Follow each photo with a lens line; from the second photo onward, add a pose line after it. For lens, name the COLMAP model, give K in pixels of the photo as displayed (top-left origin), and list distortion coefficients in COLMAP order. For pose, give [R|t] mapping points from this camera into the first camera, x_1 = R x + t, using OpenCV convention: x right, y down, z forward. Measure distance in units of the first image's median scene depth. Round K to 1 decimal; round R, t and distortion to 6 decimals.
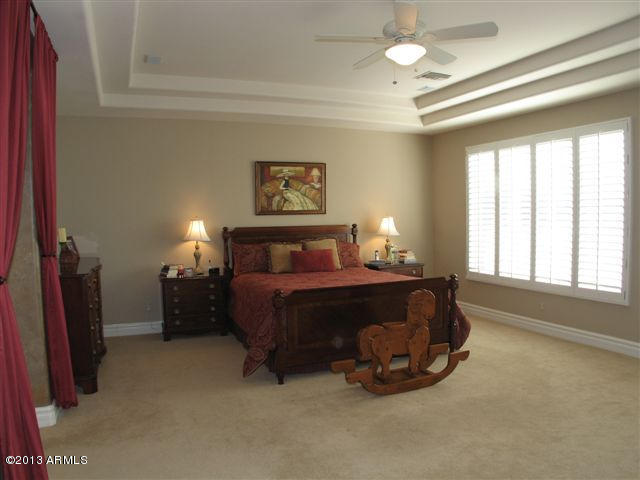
lens RADIAL K [[473.9, 0, 319.6], [0, 473.9, 240.1], [0, 0, 1]] dist [-0.149937, 0.035780]
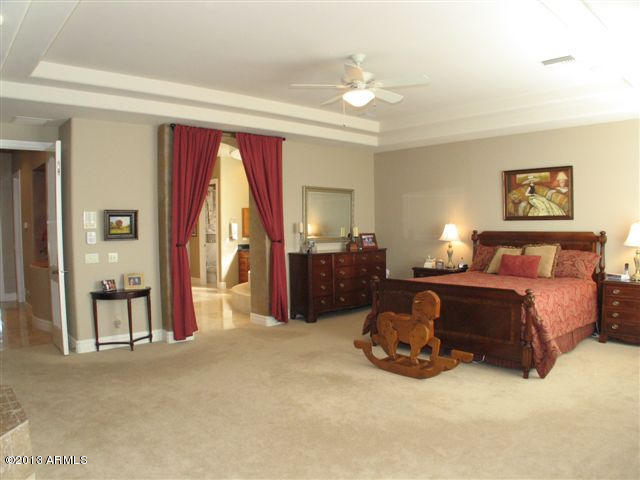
lens RADIAL K [[473.9, 0, 319.3], [0, 473.9, 241.0], [0, 0, 1]] dist [-0.149937, 0.035780]
pose [[0.333670, 0.048465, -0.941443, 0.719831], [-0.038688, 0.998540, 0.037692, -0.028285], [0.941896, 0.023846, 0.335058, 0.233537]]
